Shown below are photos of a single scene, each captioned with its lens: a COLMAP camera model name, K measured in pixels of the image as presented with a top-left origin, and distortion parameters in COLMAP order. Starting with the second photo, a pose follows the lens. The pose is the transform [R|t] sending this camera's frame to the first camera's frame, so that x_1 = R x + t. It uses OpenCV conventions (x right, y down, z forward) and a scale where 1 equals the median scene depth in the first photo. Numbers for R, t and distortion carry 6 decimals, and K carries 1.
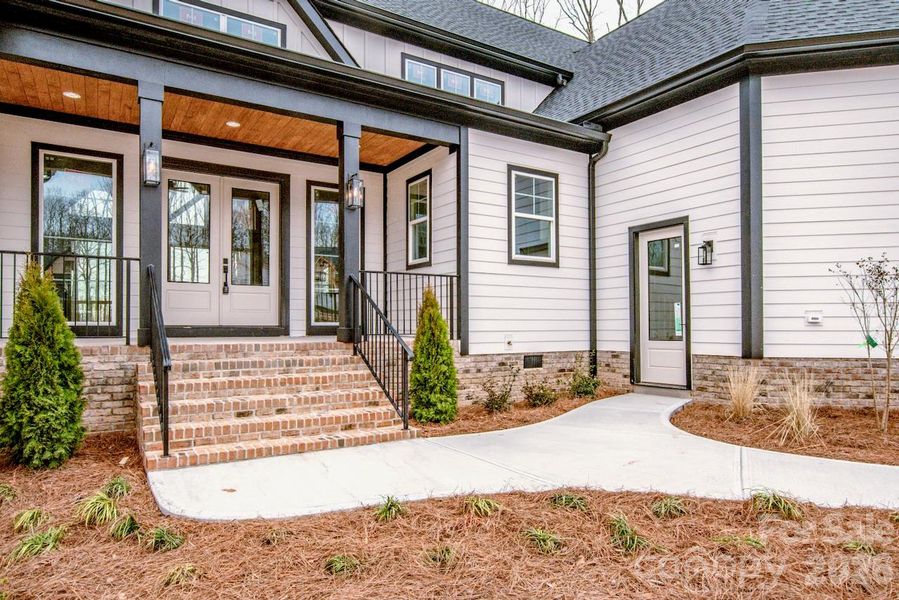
lens RADIAL K [[565.0, 0, 449.5], [0, 565.0, 300.0], [0, 0, 1]] dist [-0.019523, -0.000209]
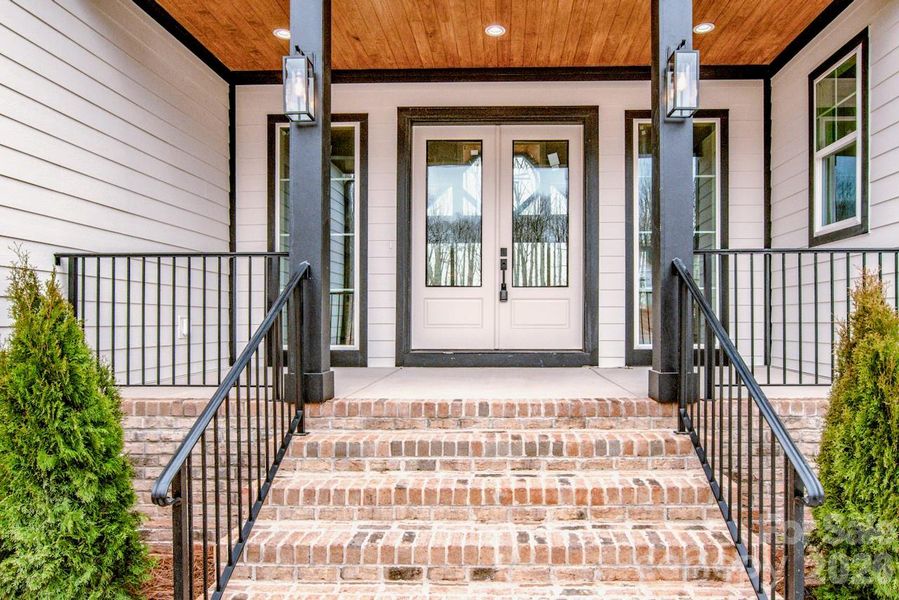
lens RADIAL K [[669.7, 0, 449.3], [0, 669.7, 341.4], [0, 0, 1]] dist [-0.016274, 0.006597]
pose [[0.837856, 0.005976, -0.545858, -0.021801], [0.028575, 0.998089, 0.054788, -0.010549], [0.545142, -0.061502, 0.836084, 0.356505]]
